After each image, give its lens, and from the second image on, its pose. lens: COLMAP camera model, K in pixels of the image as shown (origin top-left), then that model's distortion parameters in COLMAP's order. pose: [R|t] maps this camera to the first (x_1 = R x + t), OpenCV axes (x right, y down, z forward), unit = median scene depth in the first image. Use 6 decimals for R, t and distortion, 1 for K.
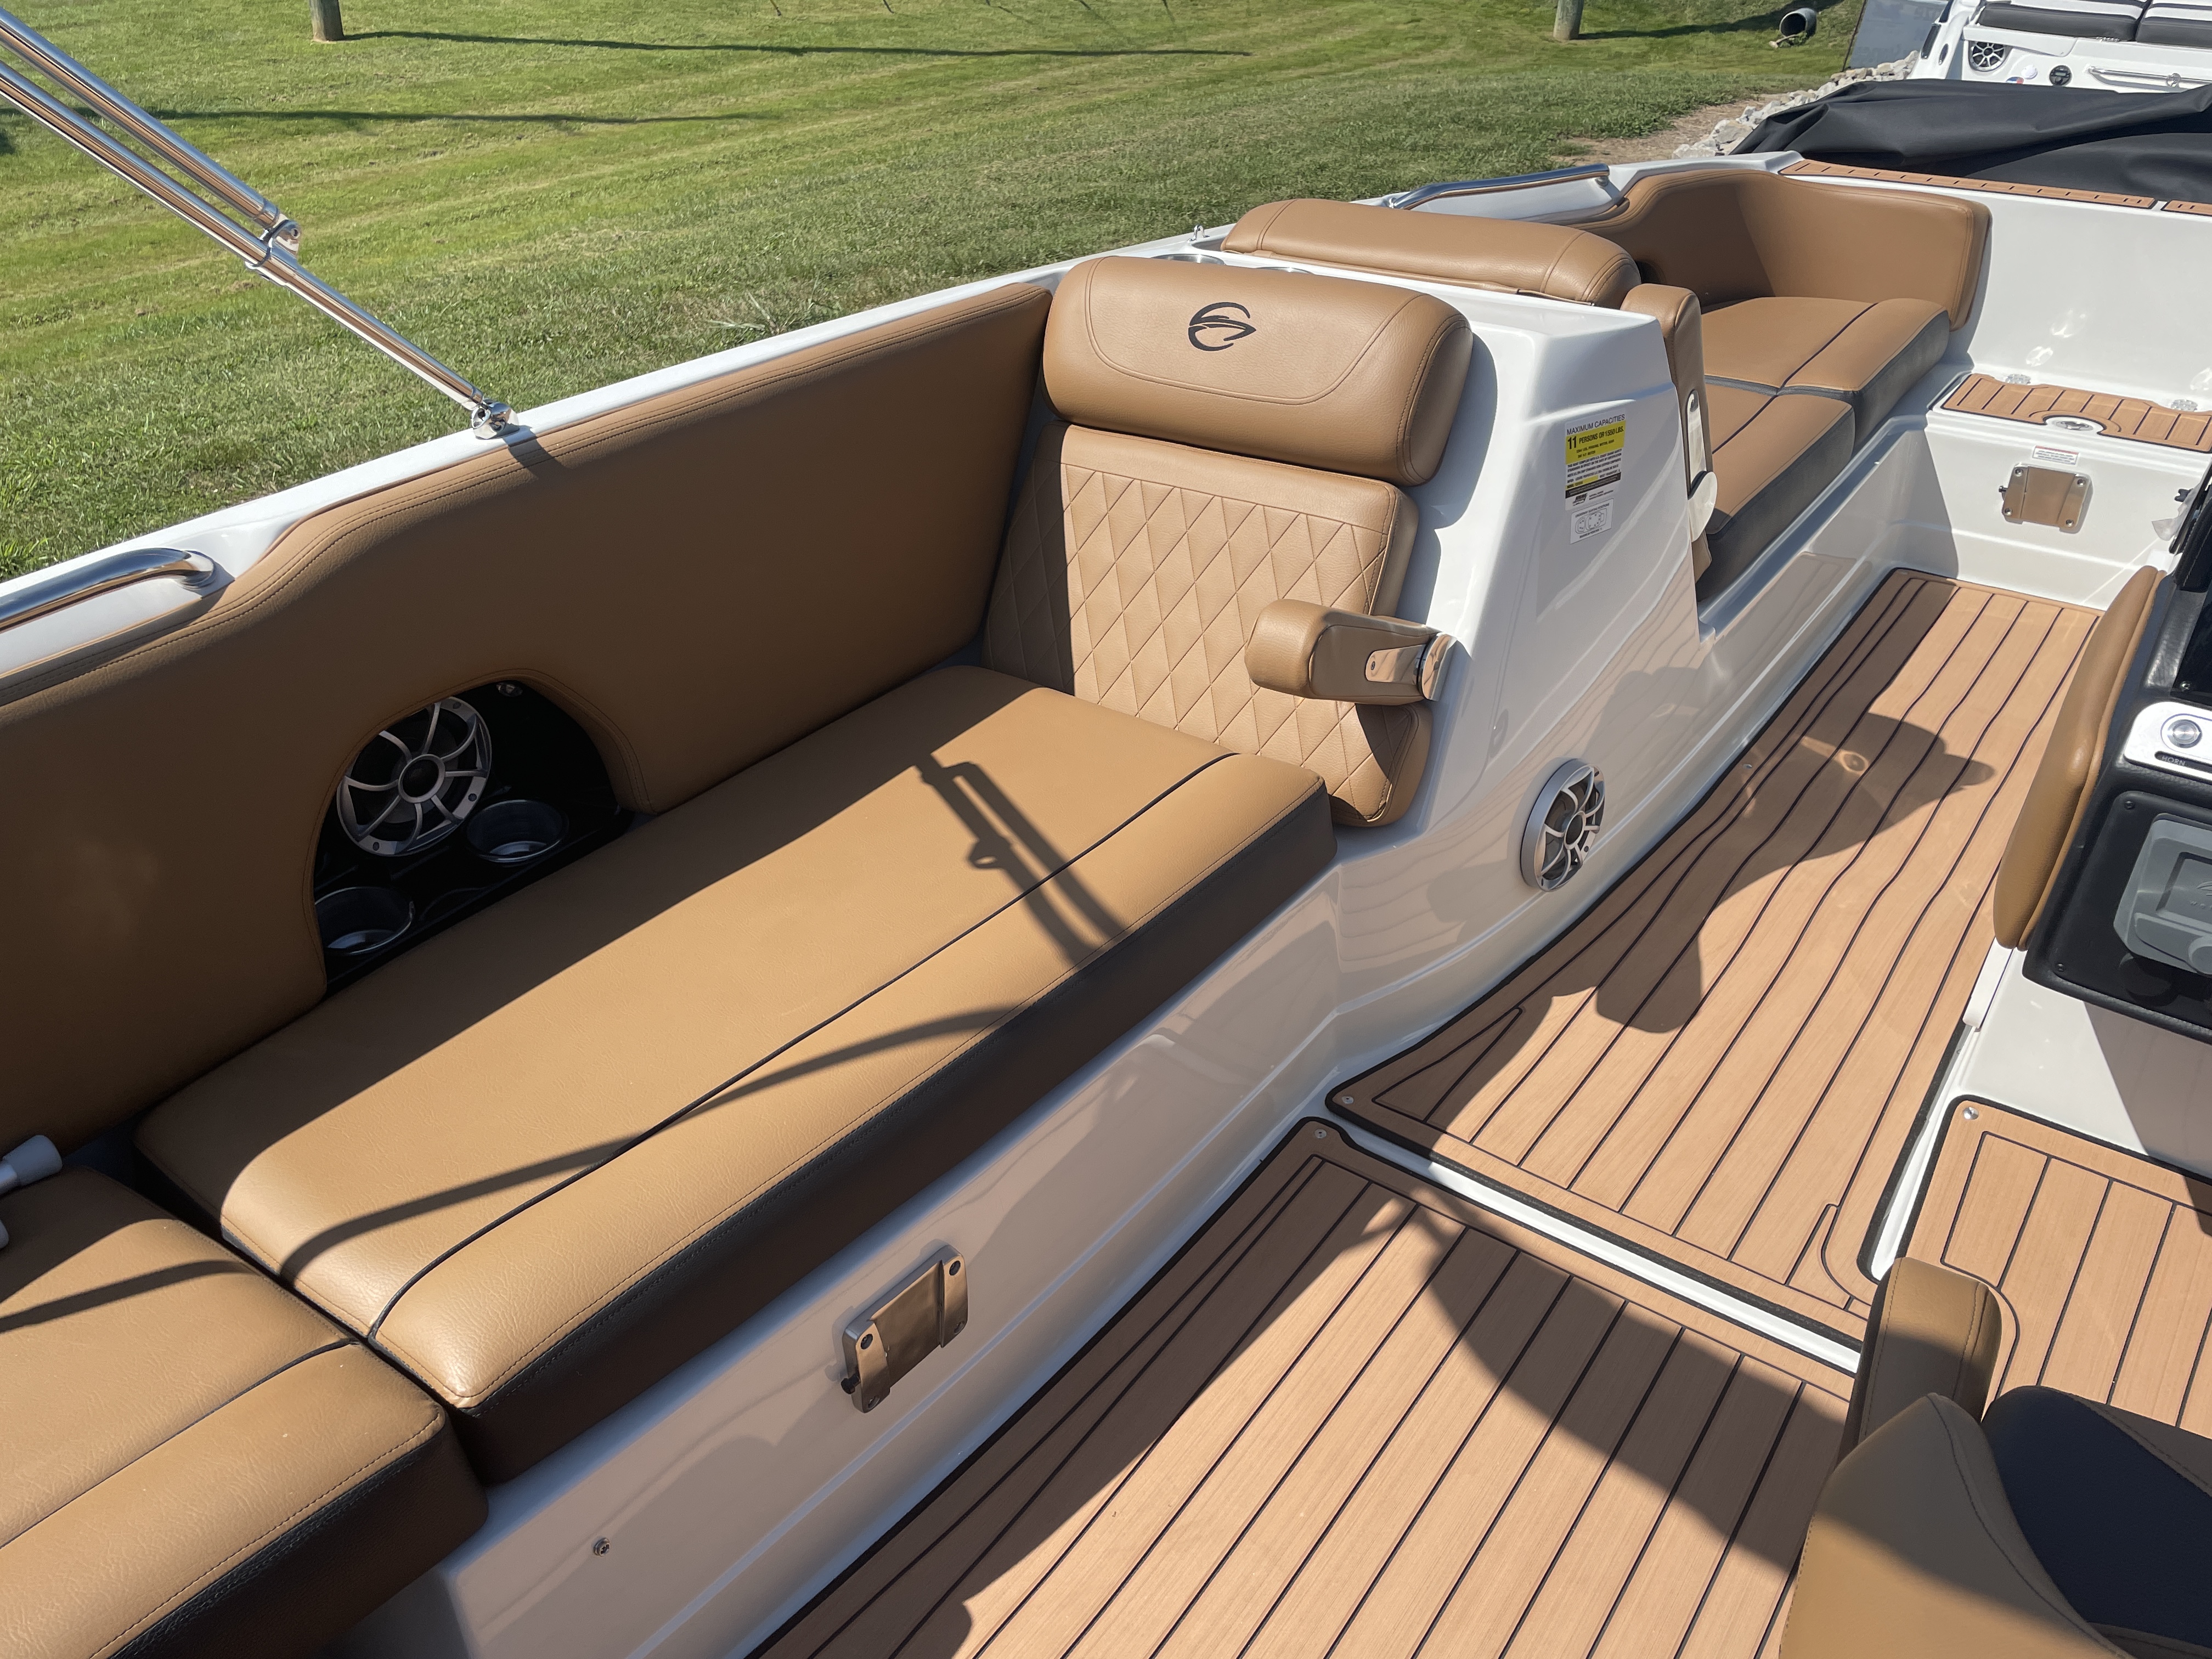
lens RADIAL K [[1711.1, 0, 1104.7], [0, 1711.1, 826.9], [0, 0, 1]] dist [0.011426, -0.022229]
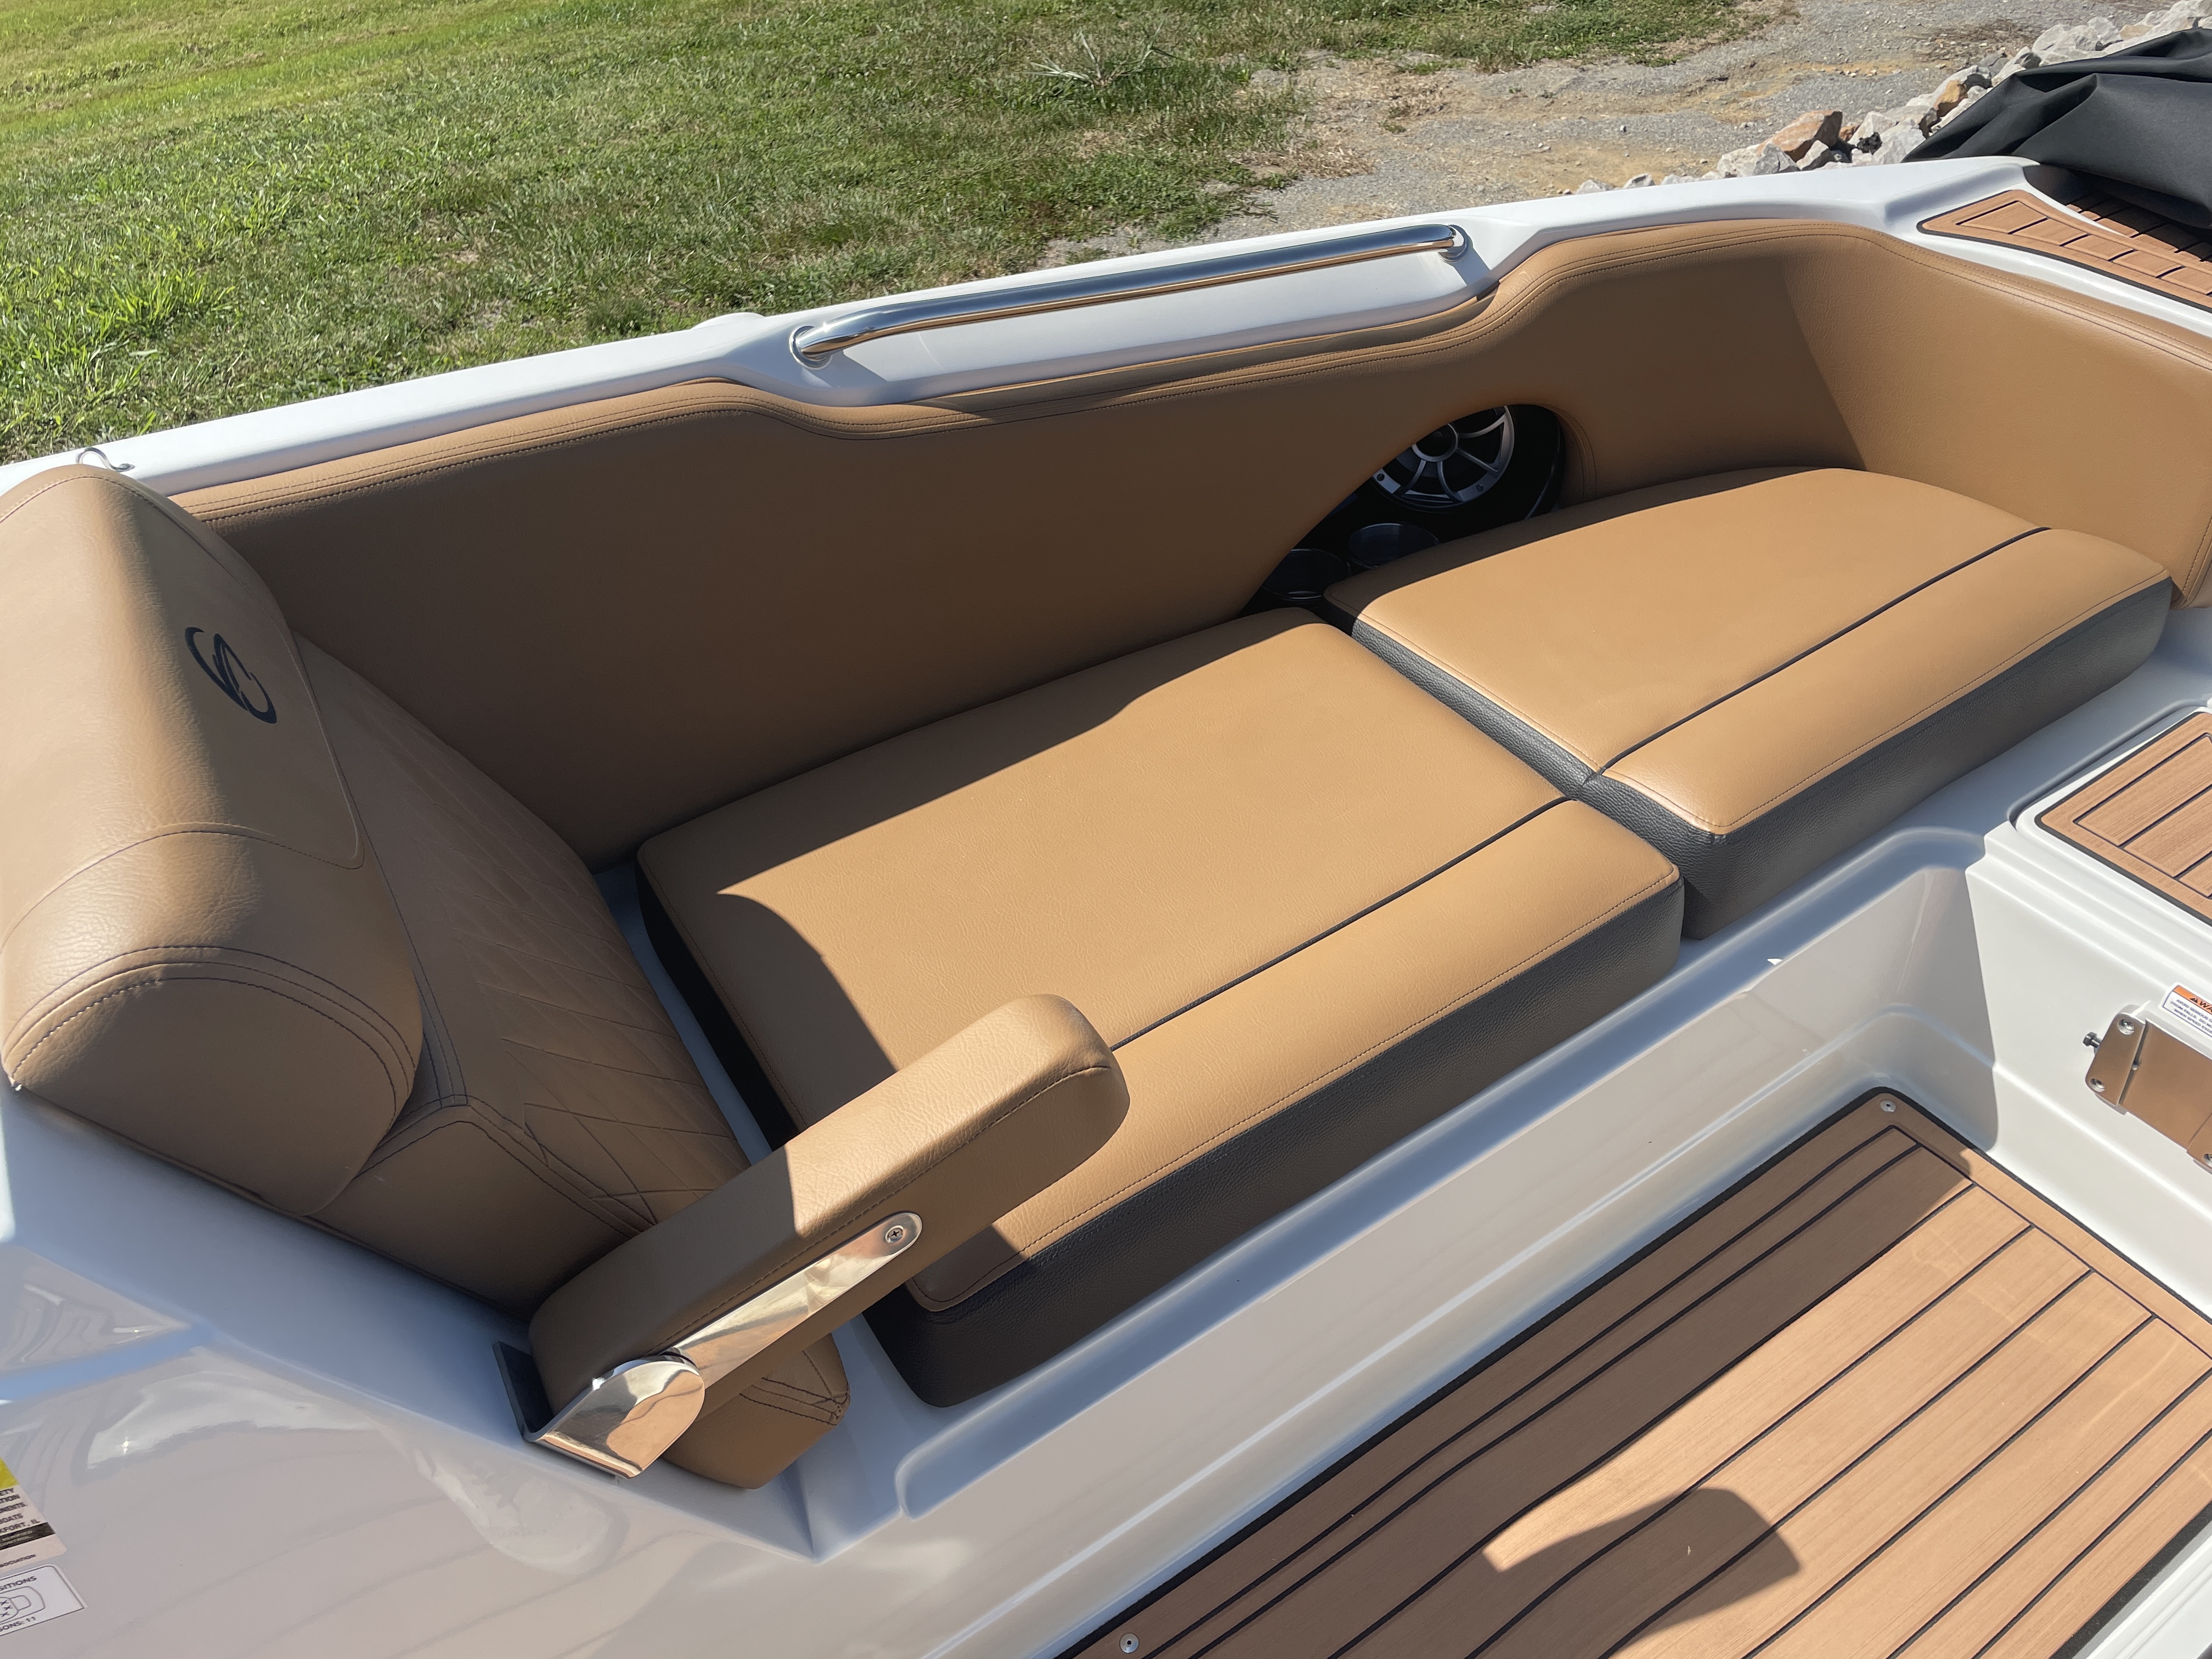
lens RADIAL K [[1711.1, 0, 1107.8], [0, 1711.1, 832.8], [0, 0, 1]] dist [0.011426, -0.022229]
pose [[0.932342, 0.208497, -0.295409, 0.380446], [-0.152289, 0.967438, 0.202169, -0.293171], [0.327941, -0.143503, 0.933735, 0.455039]]
